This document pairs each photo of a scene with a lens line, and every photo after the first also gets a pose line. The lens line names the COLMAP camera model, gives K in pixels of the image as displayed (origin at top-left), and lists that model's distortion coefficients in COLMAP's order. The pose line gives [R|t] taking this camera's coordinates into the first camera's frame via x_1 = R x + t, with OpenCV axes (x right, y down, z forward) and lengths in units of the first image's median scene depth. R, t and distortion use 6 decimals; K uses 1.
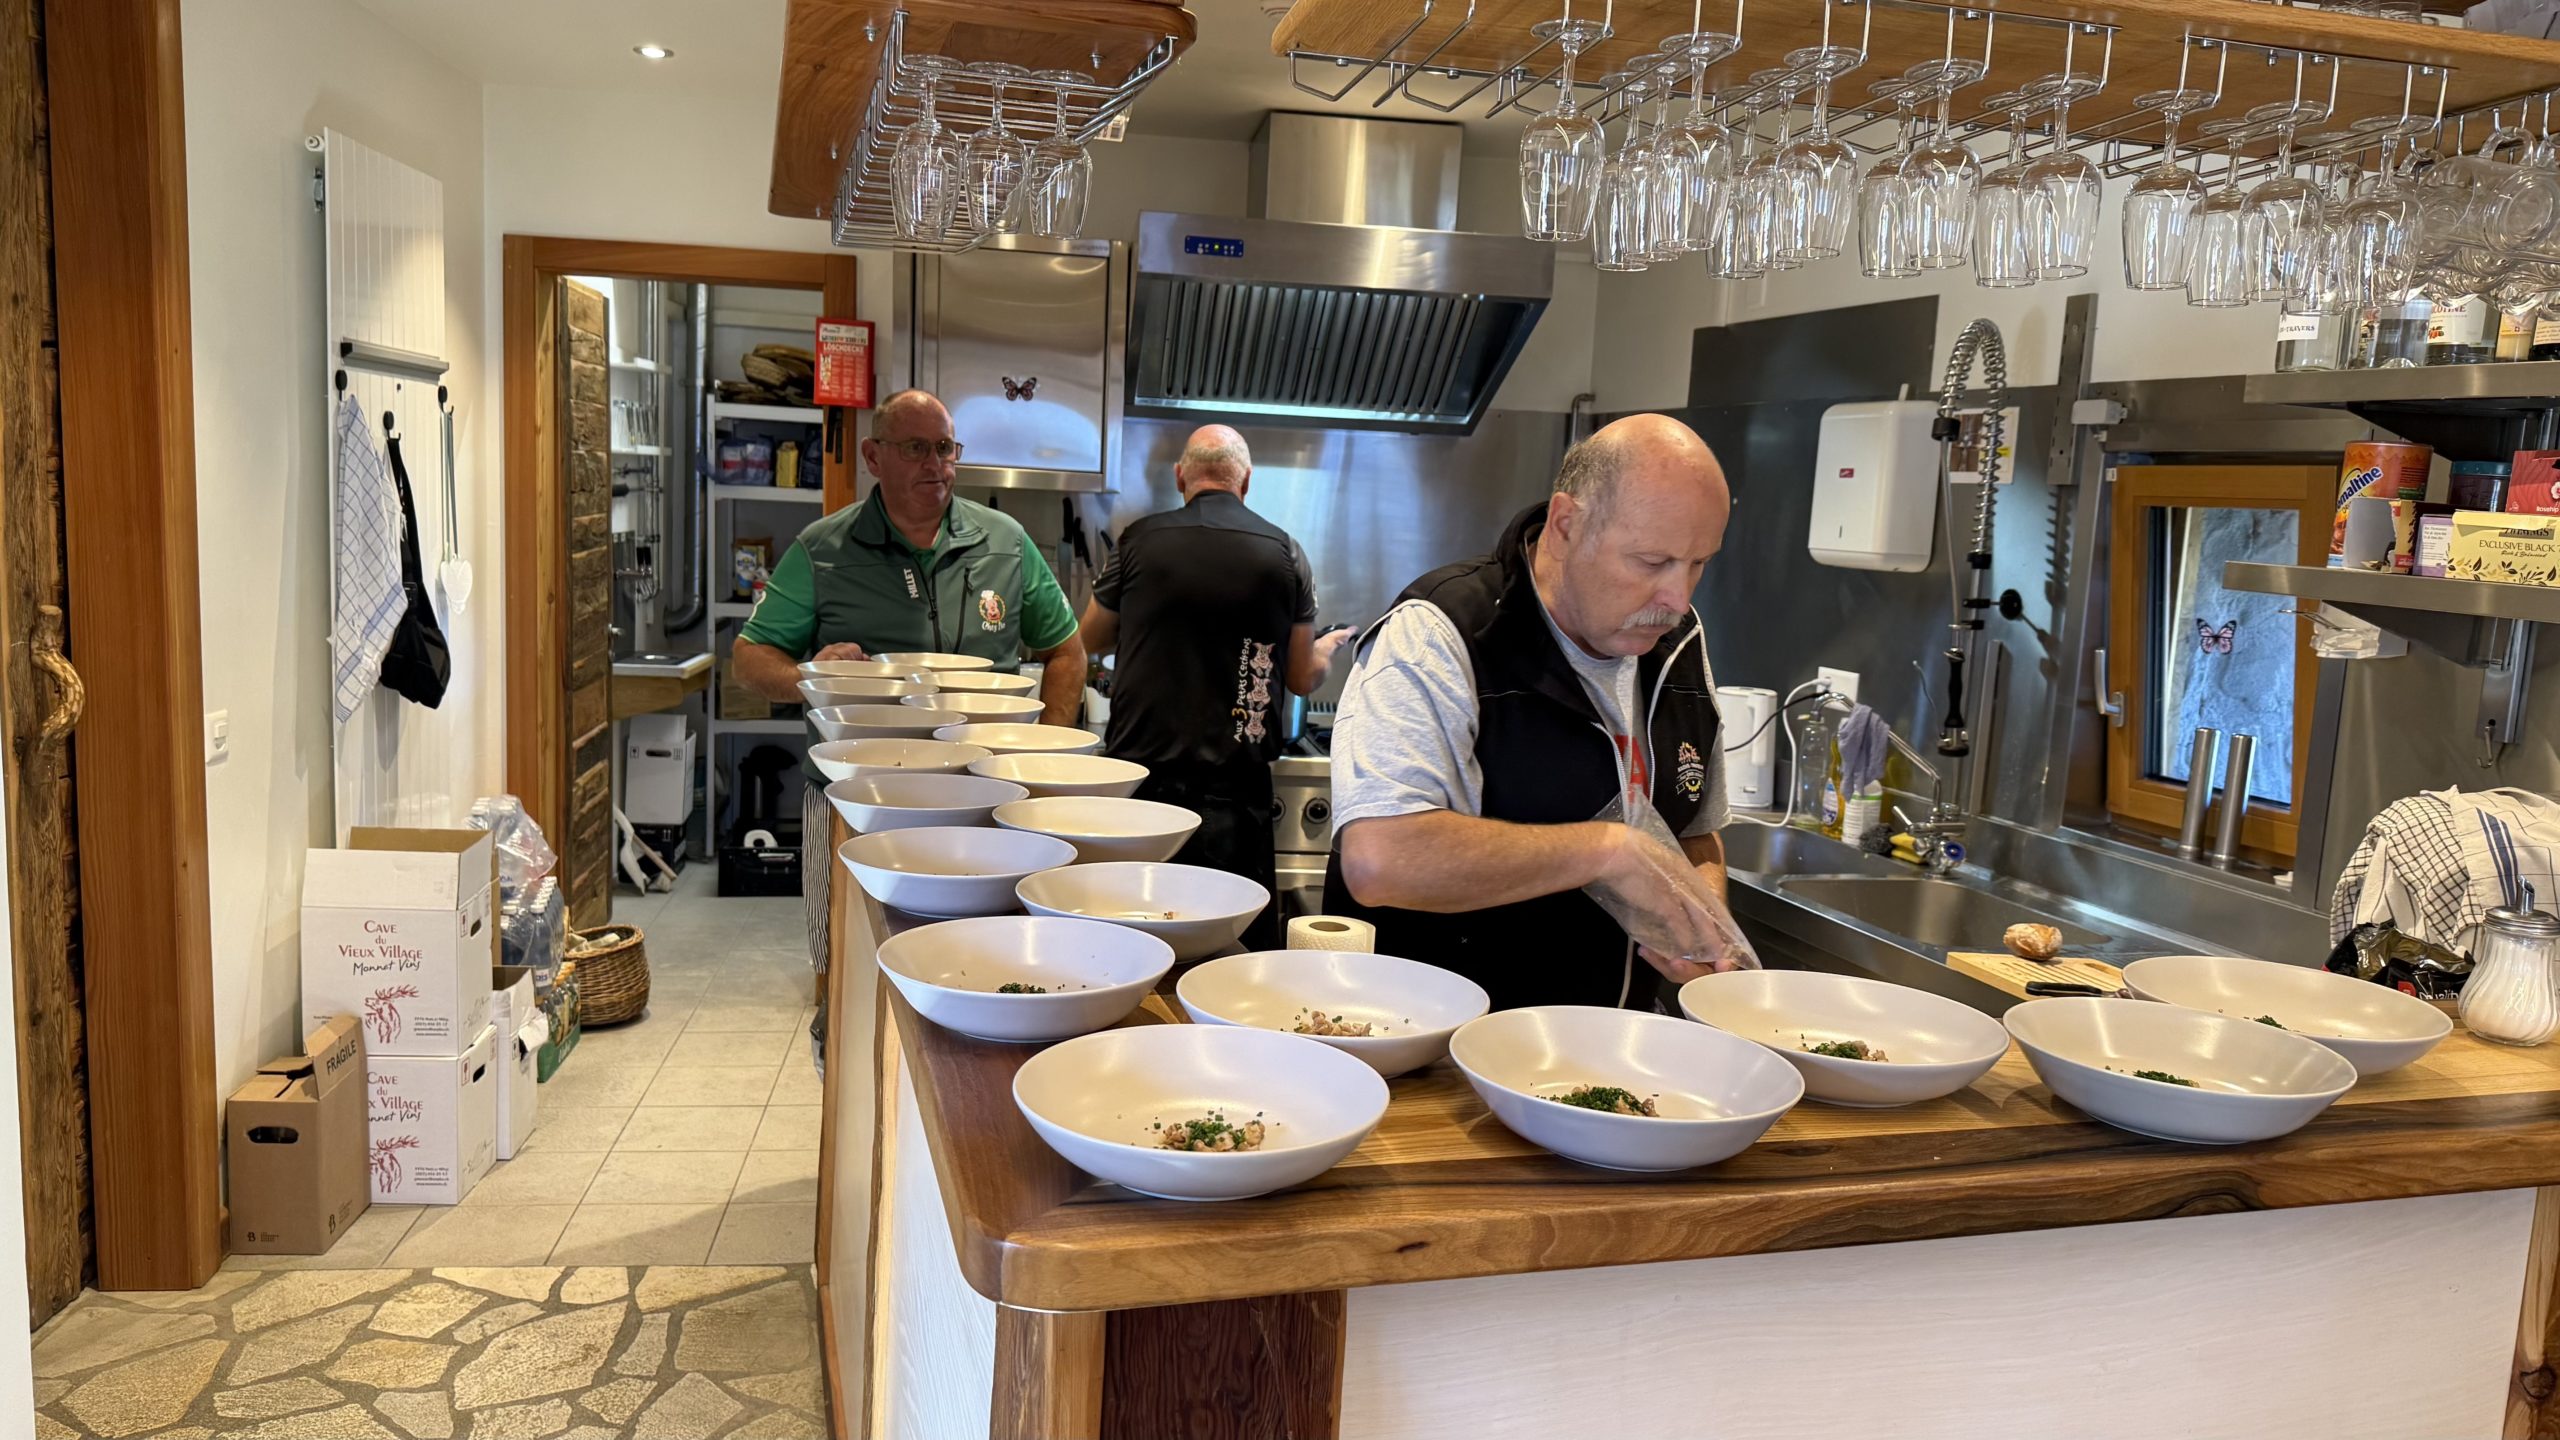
lens RADIAL K [[1775.9, 0, 1264.5], [0, 1775.9, 719.5], [0, 0, 1]] dist [0.008242, -0.020216]
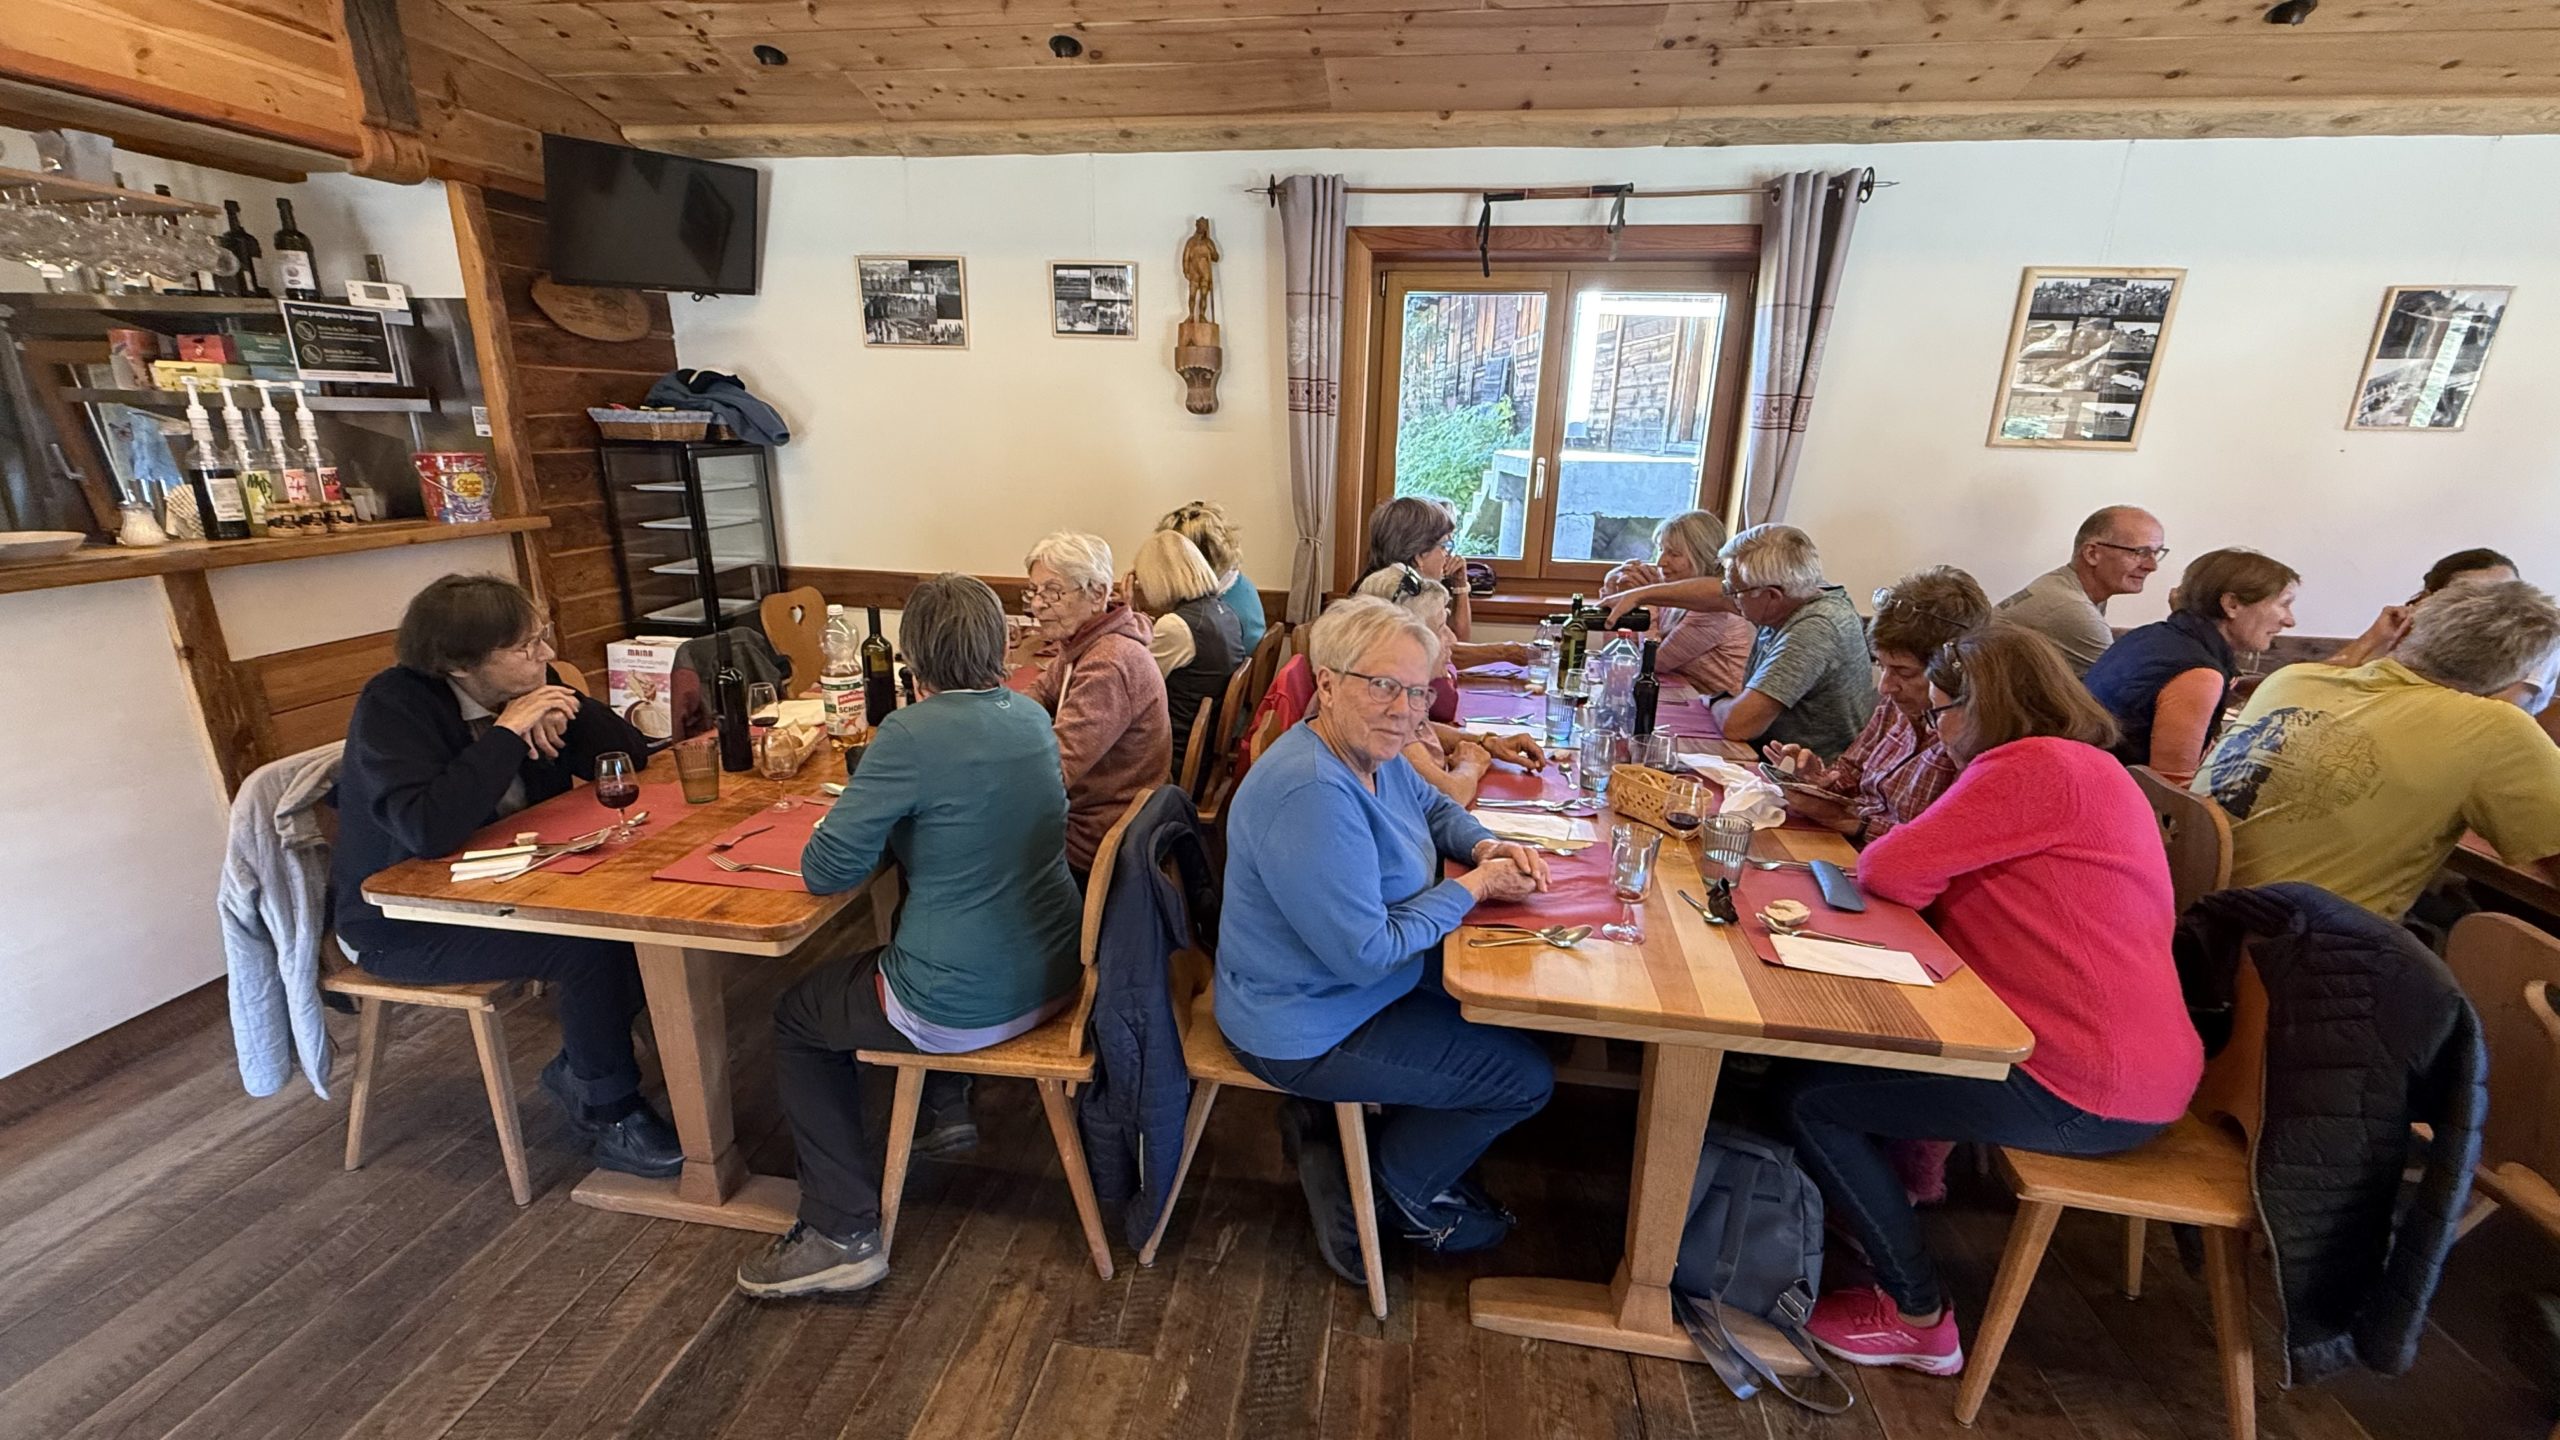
lens RADIAL K [[1023.3, 0, 1281.9], [0, 1023.3, 722.4], [0, 0, 1]] dist [-0.000882, 0.000309]
pose [[0.386620, -0.295902, 0.873480, -0.041038], [0.113776, 0.955198, 0.273225, 0.070068], [-0.915194, -0.006253, 0.402965, -0.461194]]
